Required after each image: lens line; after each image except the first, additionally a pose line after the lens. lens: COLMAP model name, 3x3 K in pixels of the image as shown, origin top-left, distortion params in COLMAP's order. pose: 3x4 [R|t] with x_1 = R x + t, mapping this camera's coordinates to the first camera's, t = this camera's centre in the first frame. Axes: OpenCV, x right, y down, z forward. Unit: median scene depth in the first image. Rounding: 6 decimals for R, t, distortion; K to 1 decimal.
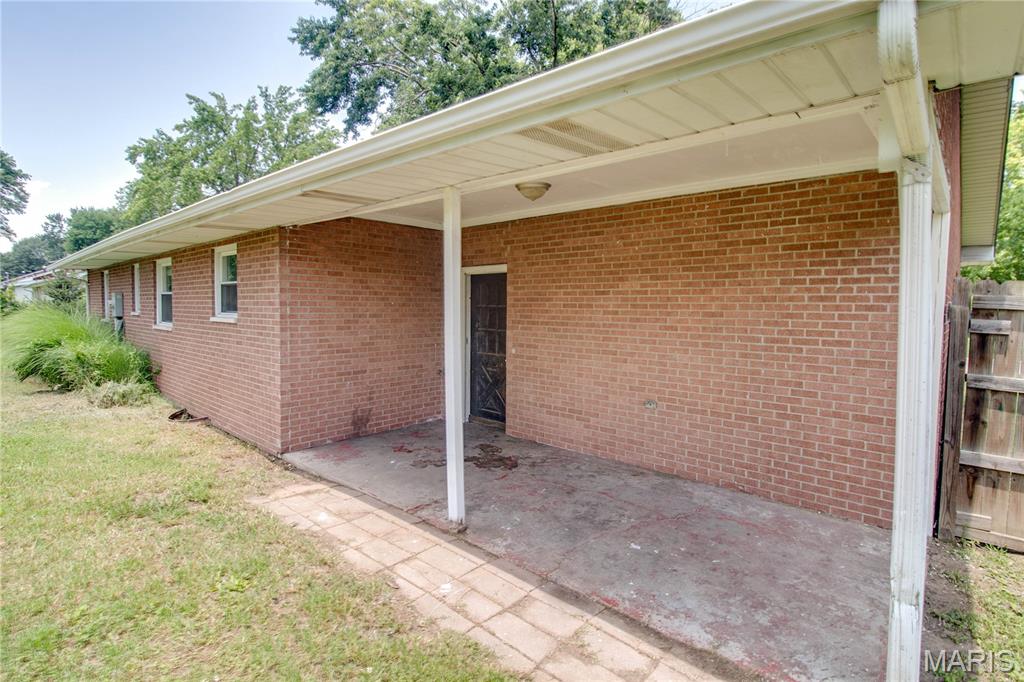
lens RADIAL K [[493.1, 0, 525.0], [0, 493.1, 325.6], [0, 0, 1]] dist [0.000514, -0.011587]
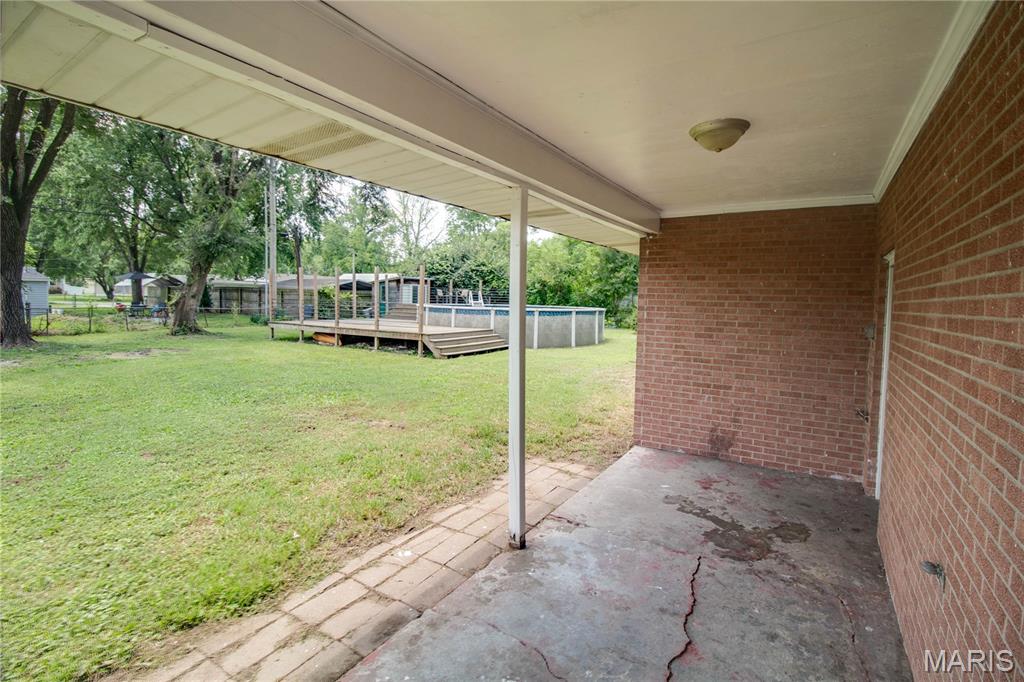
lens RADIAL K [[484.4, 0, 523.8], [0, 484.4, 326.3], [0, 0, 1]] dist [-0.001179, -0.011809]
pose [[0.178008, 0.046430, -0.982933, 0.493588], [-0.060666, 0.997504, 0.036132, -0.026929], [0.982157, 0.053199, 0.180380, 0.528165]]
